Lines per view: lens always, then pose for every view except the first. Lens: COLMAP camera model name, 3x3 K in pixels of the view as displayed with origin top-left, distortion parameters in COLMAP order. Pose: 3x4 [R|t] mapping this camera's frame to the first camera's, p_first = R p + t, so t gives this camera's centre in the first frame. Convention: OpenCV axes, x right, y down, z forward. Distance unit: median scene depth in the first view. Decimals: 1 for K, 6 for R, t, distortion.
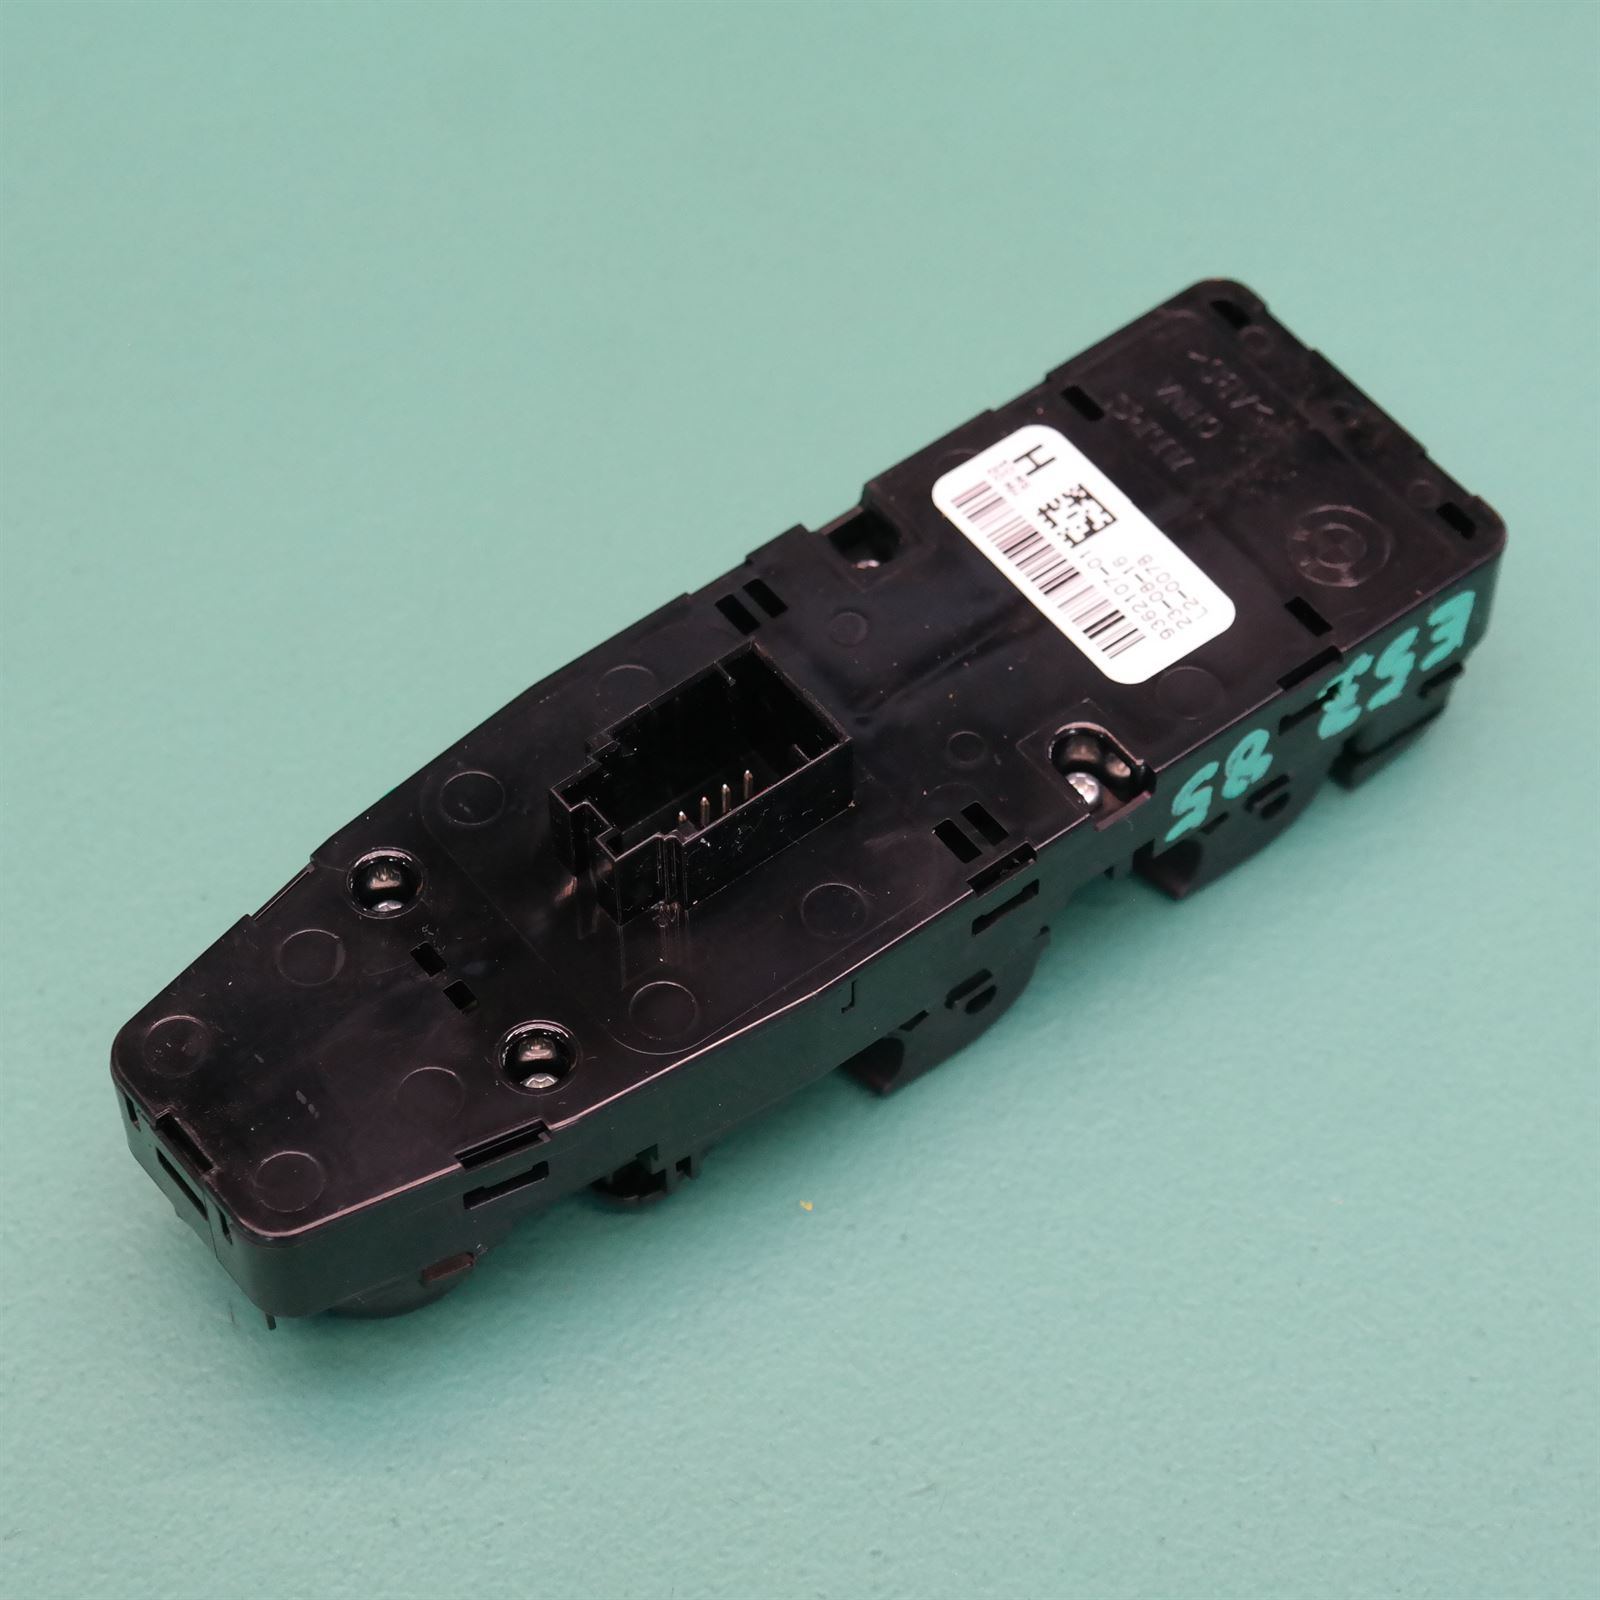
lens RADIAL K [[4566.9, 0, 800.0], [0, 4566.9, 800.0], [0, 0, 1]] dist [0.161256, -1.071061]
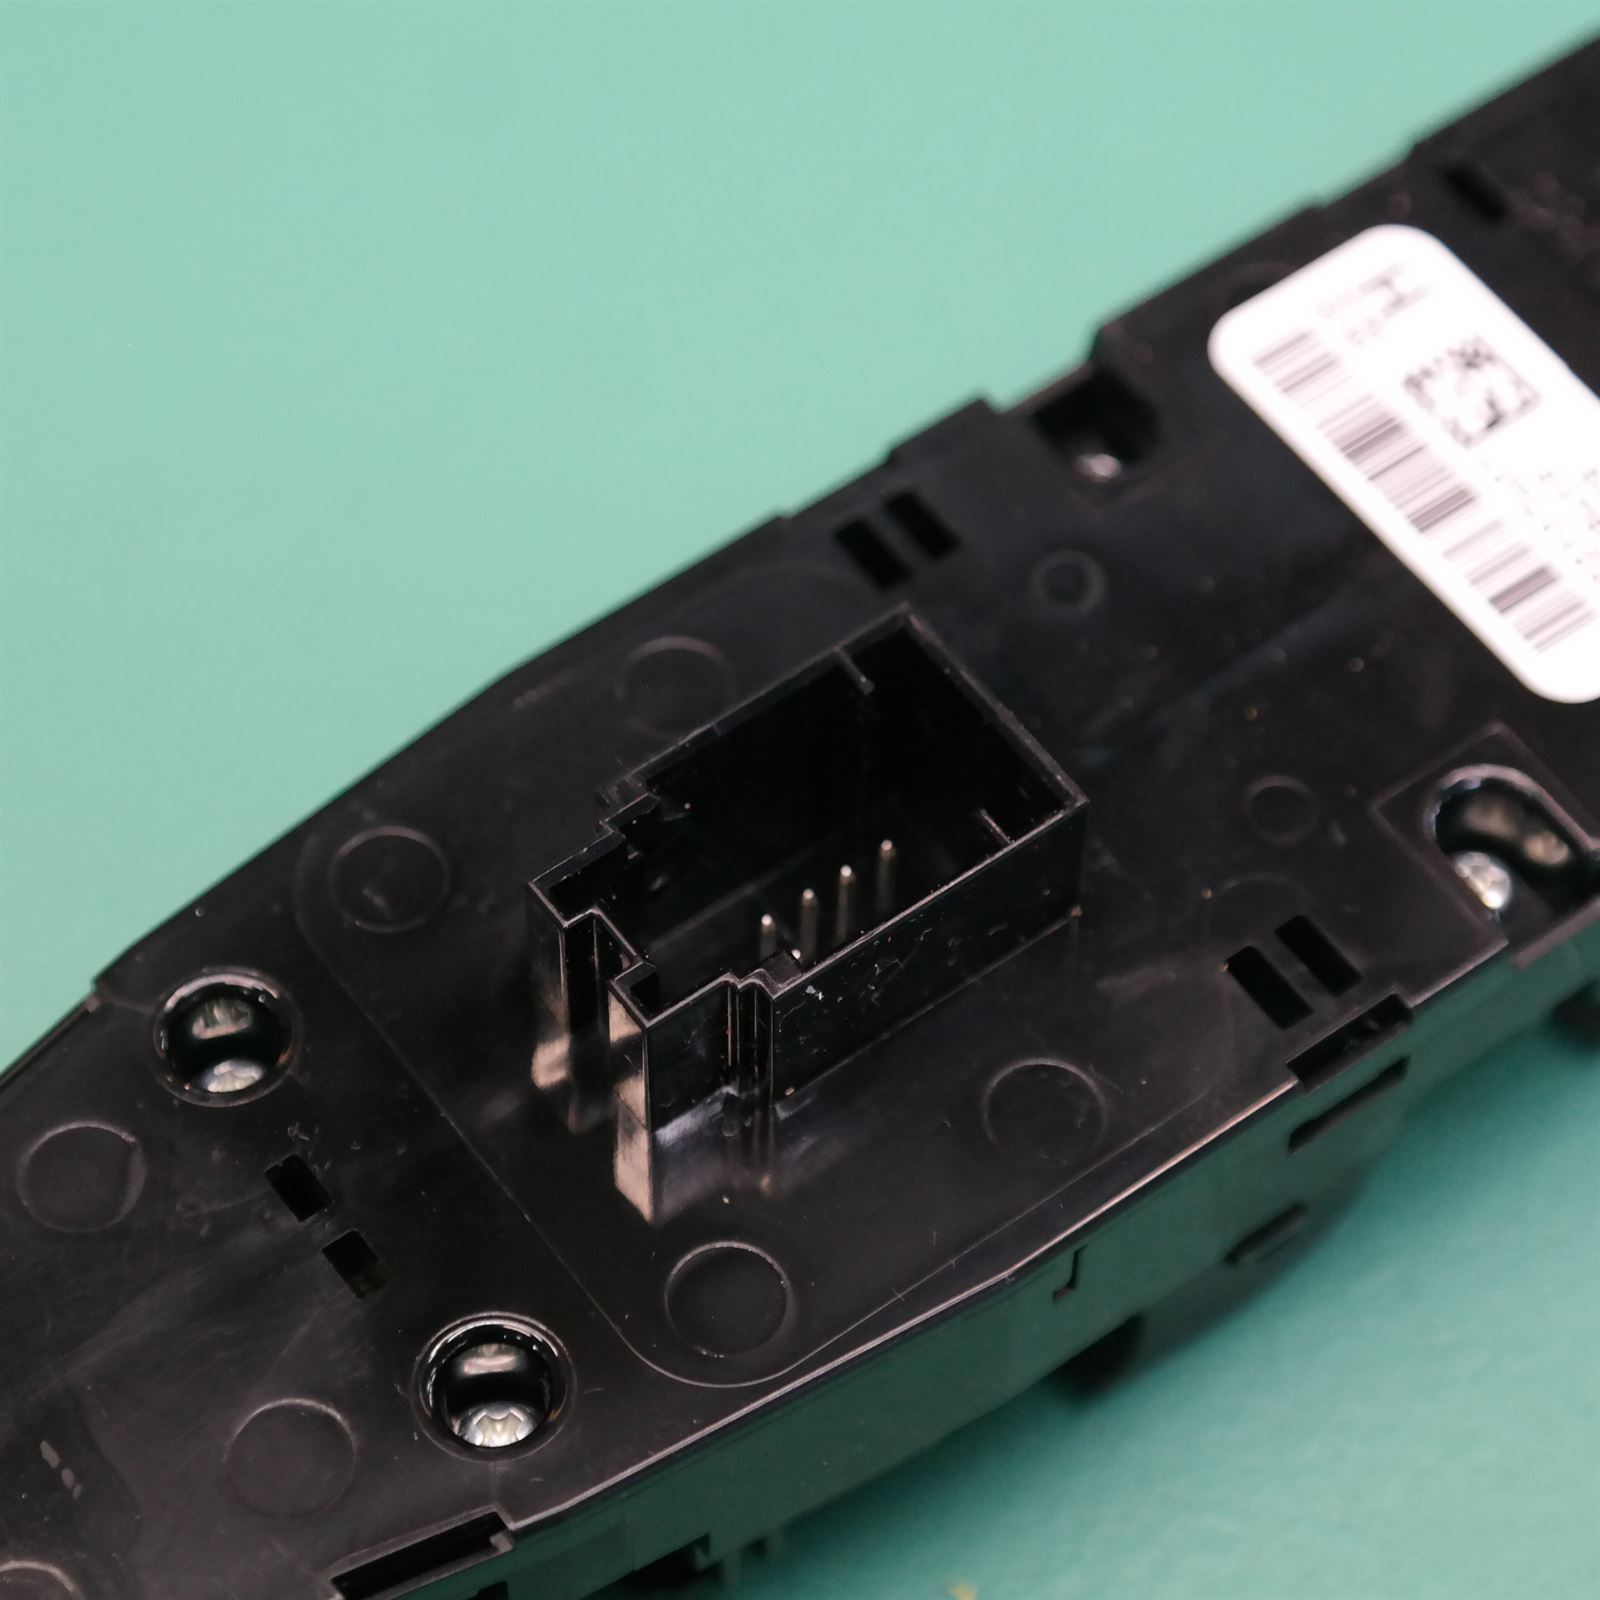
lens RADIAL K [[4566.9, 0, 800.0], [0, 4566.9, 800.0], [0, 0, 1]] dist [0.161256, -1.071061]
pose [[0.999641, 0.026714, 0.002139, -0.023516], [-0.026784, 0.998588, 0.045875, -0.037009], [-0.000910, -0.045916, 0.998945, 0.449311]]
